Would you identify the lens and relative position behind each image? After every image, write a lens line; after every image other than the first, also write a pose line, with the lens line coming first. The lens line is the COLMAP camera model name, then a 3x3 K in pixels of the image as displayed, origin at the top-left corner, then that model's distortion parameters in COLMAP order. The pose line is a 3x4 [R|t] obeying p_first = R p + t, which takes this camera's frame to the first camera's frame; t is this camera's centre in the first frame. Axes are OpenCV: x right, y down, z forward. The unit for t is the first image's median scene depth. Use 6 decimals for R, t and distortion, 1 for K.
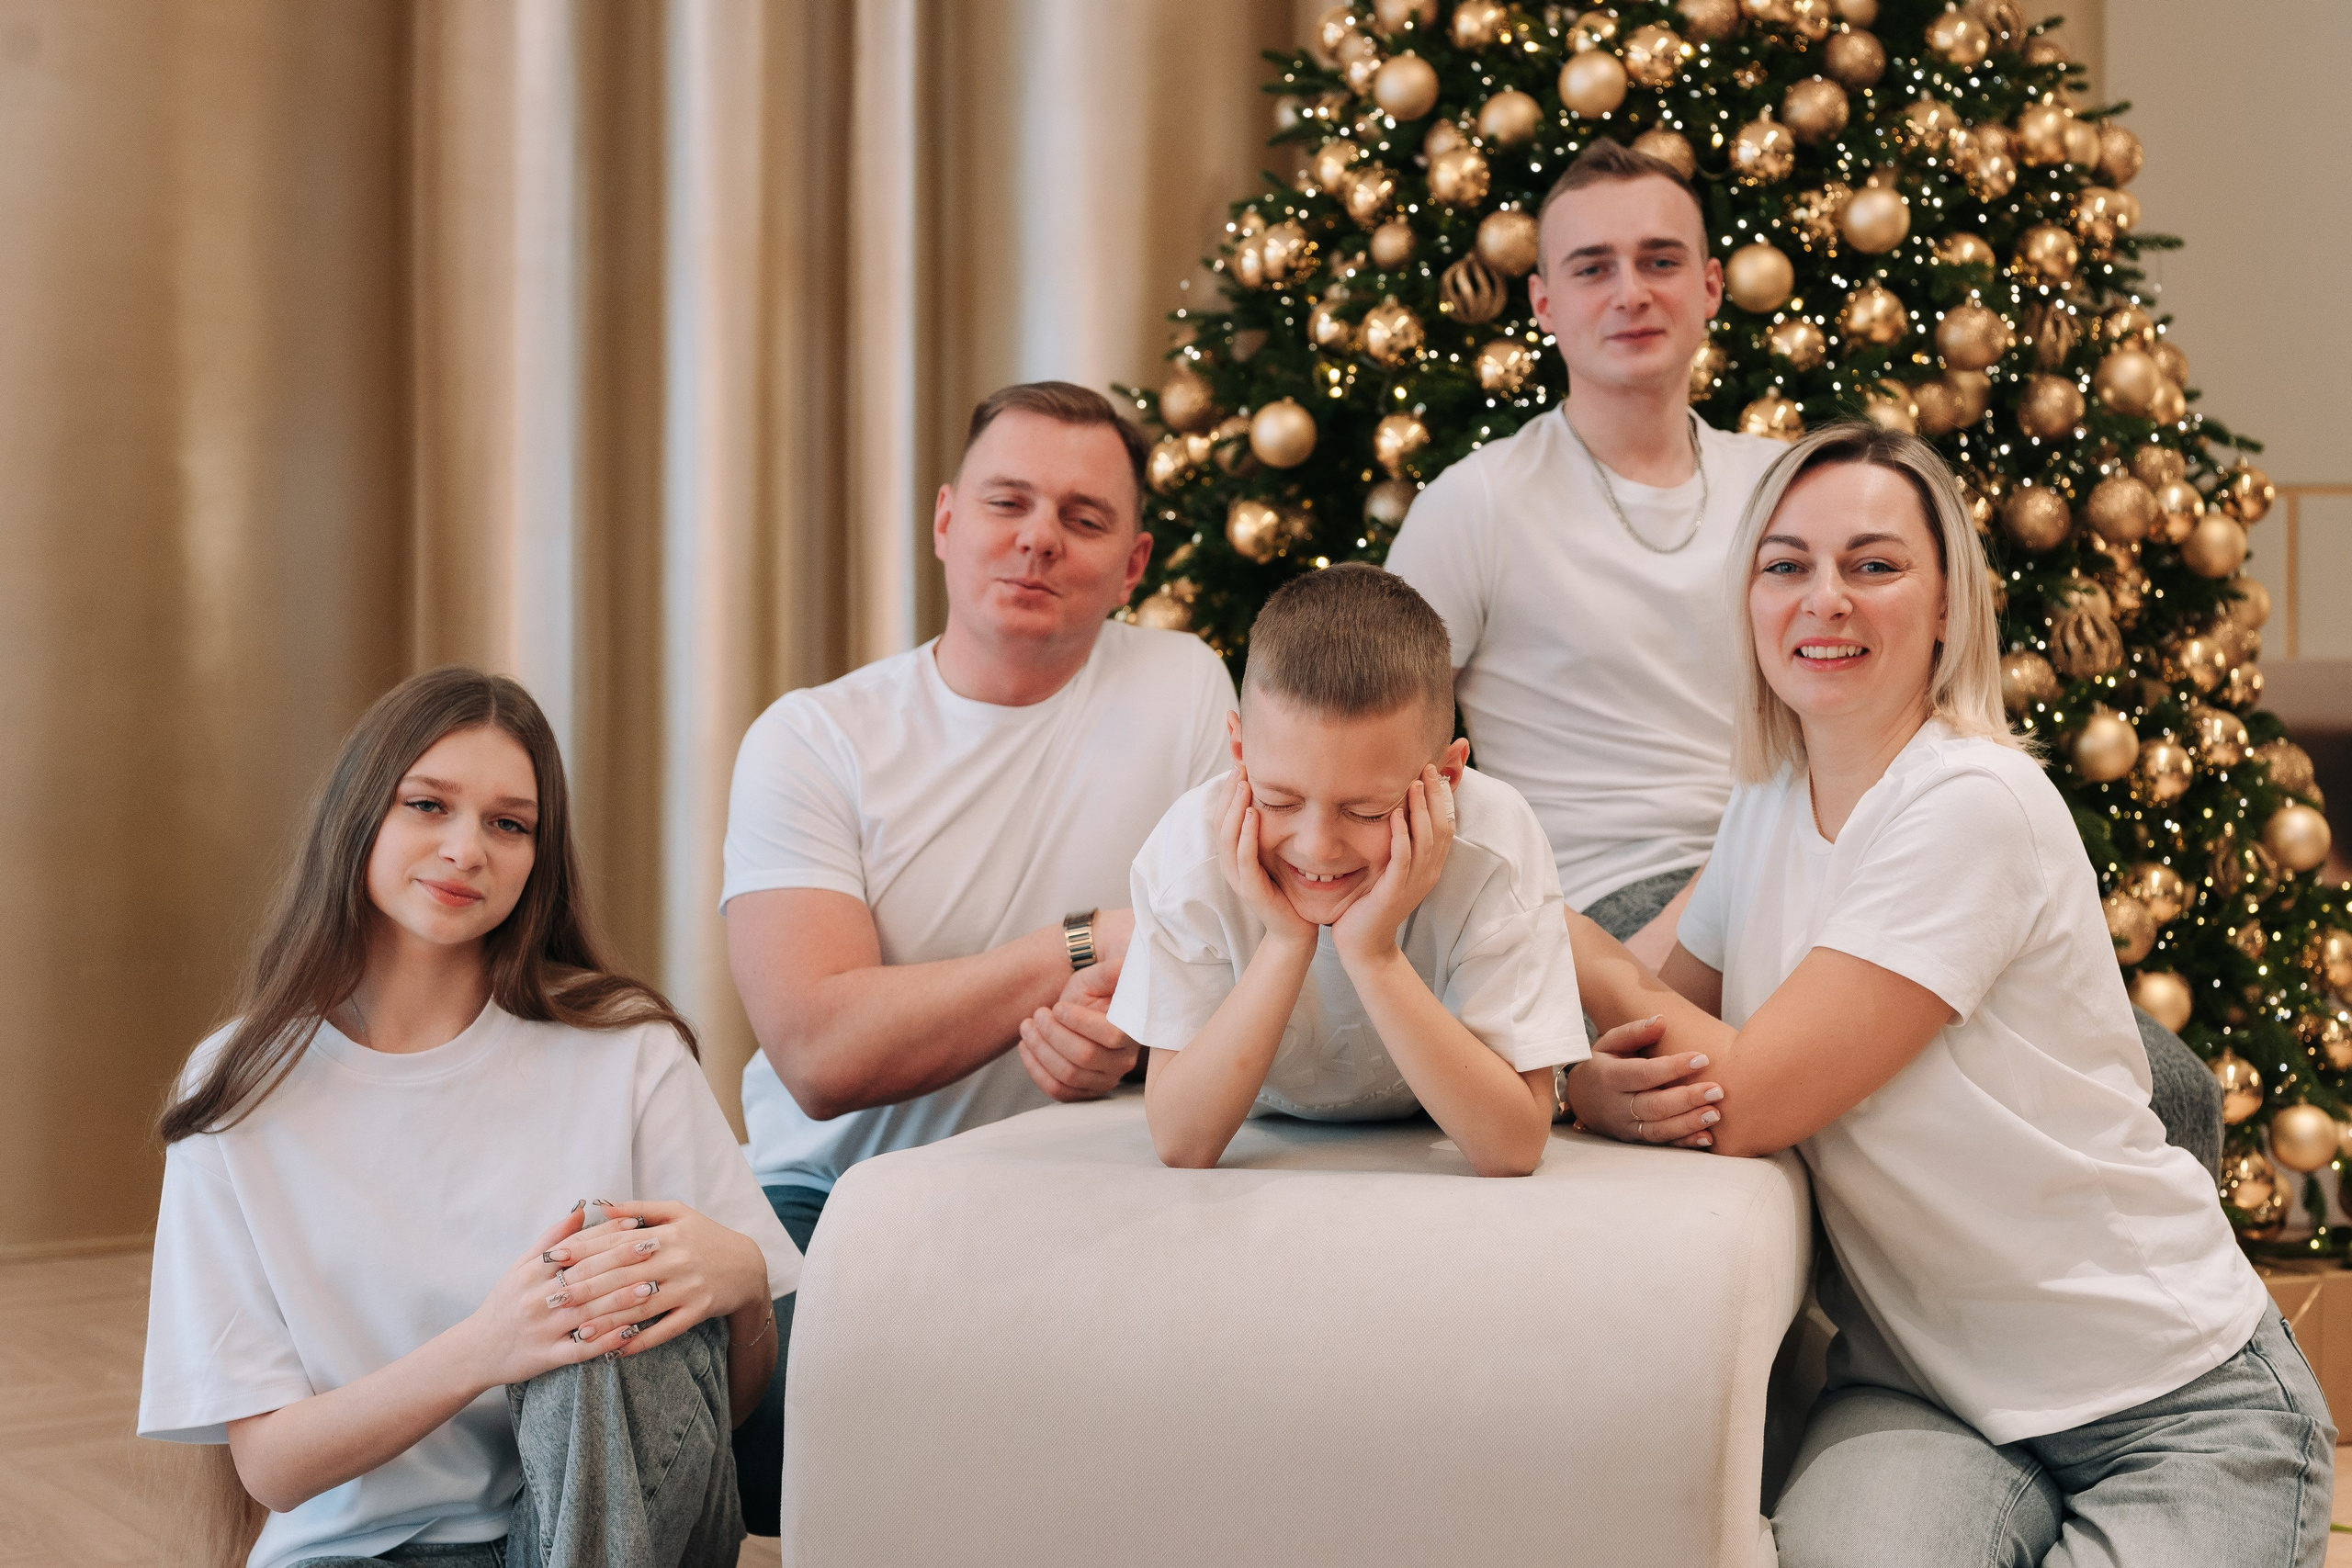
lens RADIAL K [[3281.0, 0, 1167.0], [0, 3281.0, 749.0], [0, 0, 1]] dist [-0.015360, -0.034339]
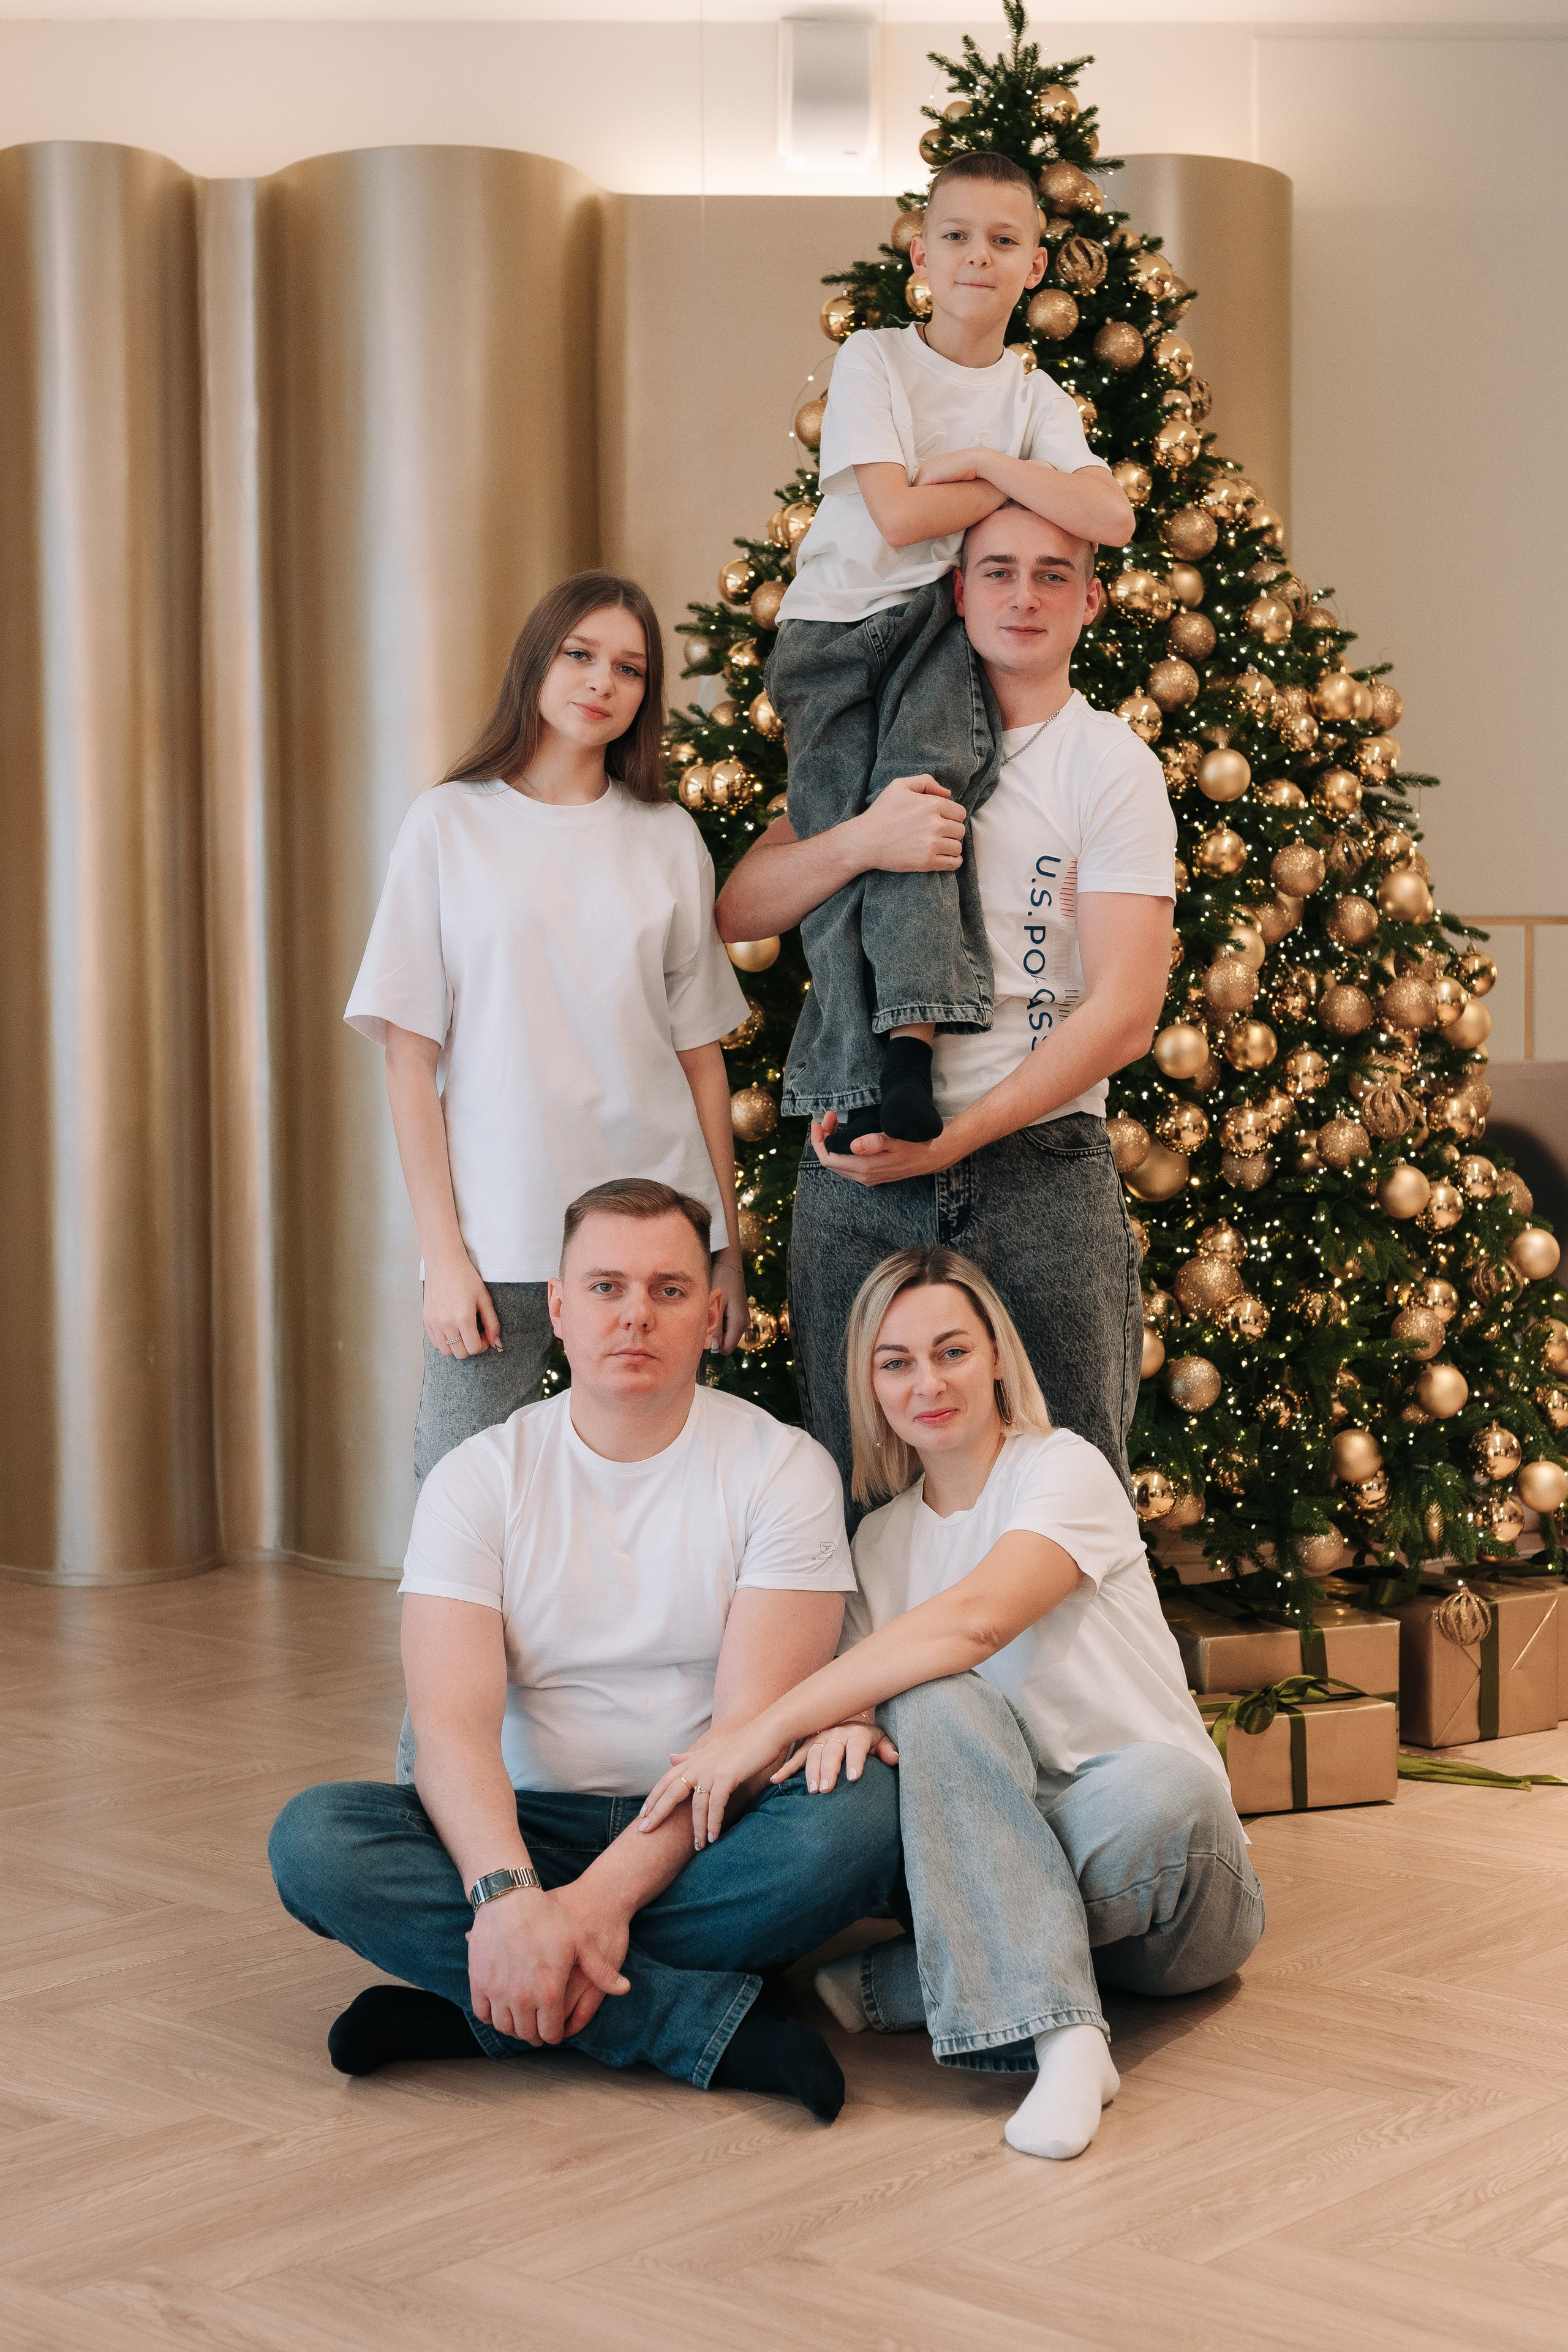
lens RADIAL K [[3281.3, 0, 784.0], [0, 3281.3, 1176.0], [0, 0, 1]] dist [-0.015360, -0.034339]
pose [[0.981293, -0.021221, 0.191347, -0.187355], [0.013579, 0.999060, 0.041164, -0.059231], [-0.192041, -0.037795, 0.980659, -0.203154]]
